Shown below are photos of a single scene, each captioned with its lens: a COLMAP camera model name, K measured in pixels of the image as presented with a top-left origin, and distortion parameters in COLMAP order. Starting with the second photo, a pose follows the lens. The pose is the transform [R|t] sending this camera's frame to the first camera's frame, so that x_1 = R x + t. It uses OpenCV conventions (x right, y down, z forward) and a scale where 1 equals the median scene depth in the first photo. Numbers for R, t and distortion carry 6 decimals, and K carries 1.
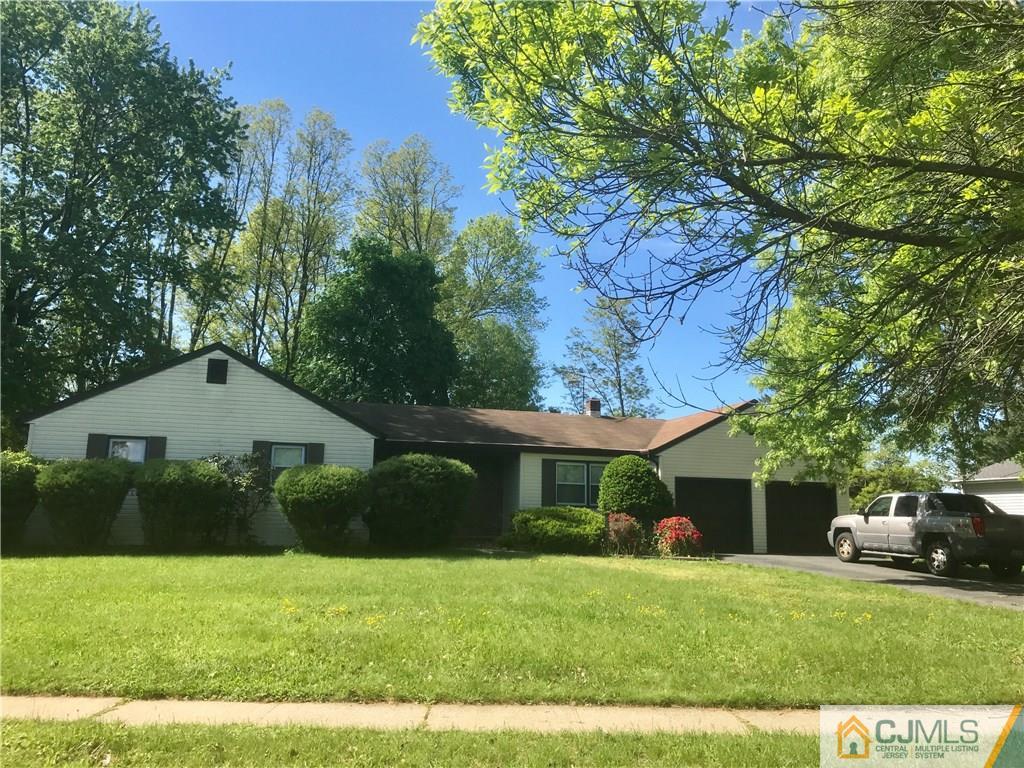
lens RADIAL K [[828.5, 0, 510.1], [0, 828.5, 377.5], [0, 0, 1]] dist [0.024652, -0.055949]
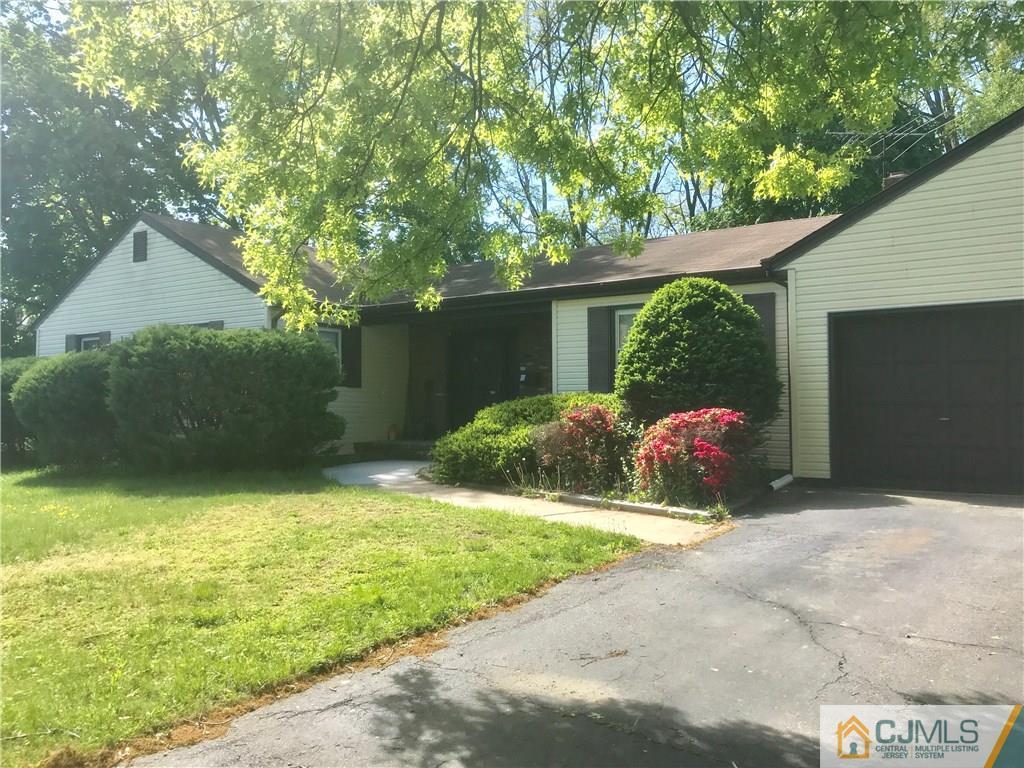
lens RADIAL K [[828.5, 0, 510.1], [0, 828.5, 377.5], [0, 0, 1]] dist [0.024652, -0.055949]
pose [[0.651493, -0.043517, -0.757405, 0.454843], [0.151072, 0.985801, 0.073306, 0.103773], [0.743461, -0.162181, 0.648817, 0.641474]]
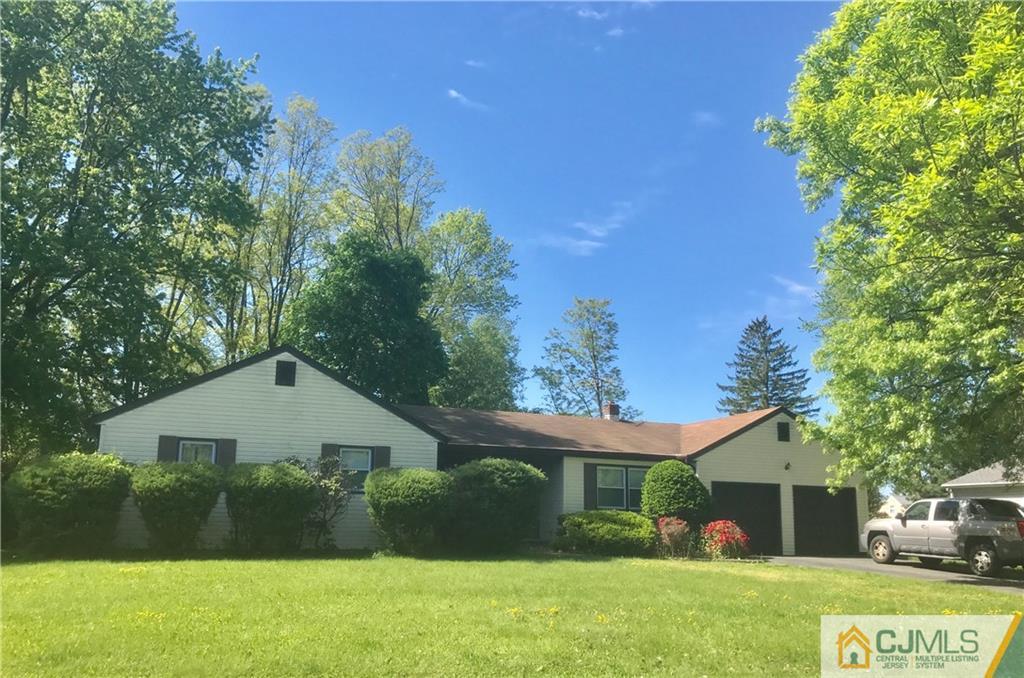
lens RADIAL K [[860.3, 0, 510.5], [0, 860.3, 369.0], [0, 0, 1]] dist [0.010712, -0.002428]
pose [[0.996126, 0.015855, 0.086493, -0.155864], [-0.015303, 0.999858, -0.007042, -0.008581], [-0.086593, 0.005691, 0.996228, -0.044036]]
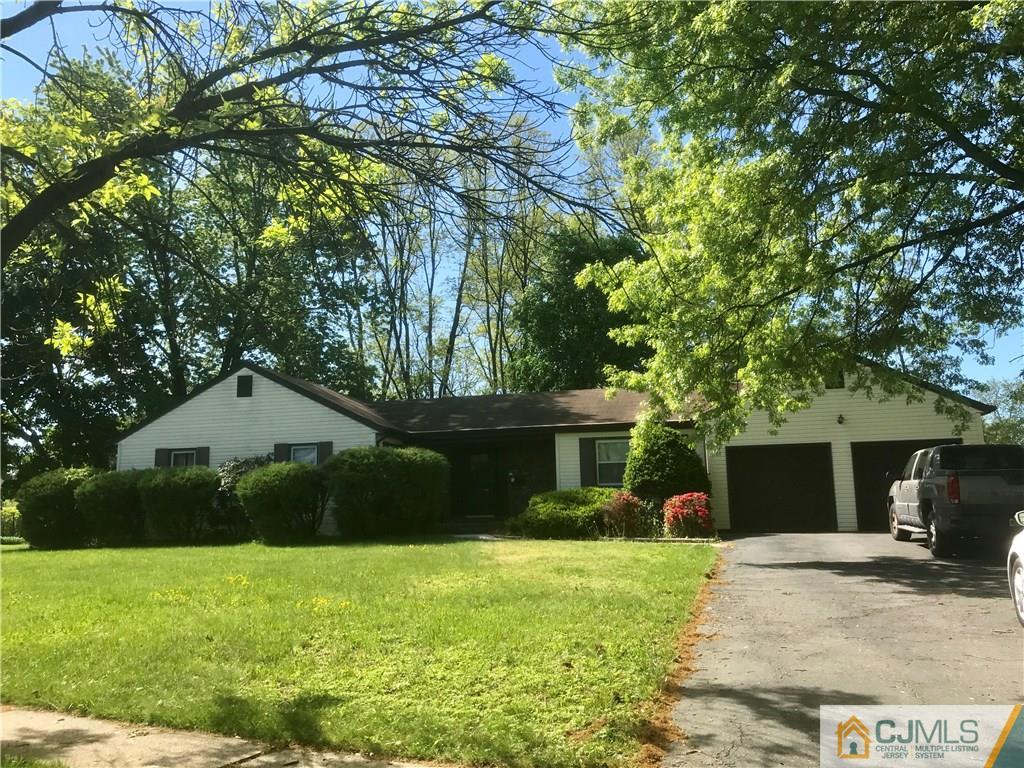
lens RADIAL K [[828.5, 0, 510.1], [0, 828.5, 377.5], [0, 0, 1]] dist [0.024652, -0.055949]
pose [[0.877709, -0.111326, -0.466083, 0.452084], [0.119049, 0.992804, -0.012948, 0.035054], [0.464170, -0.044123, 0.884646, 0.140121]]
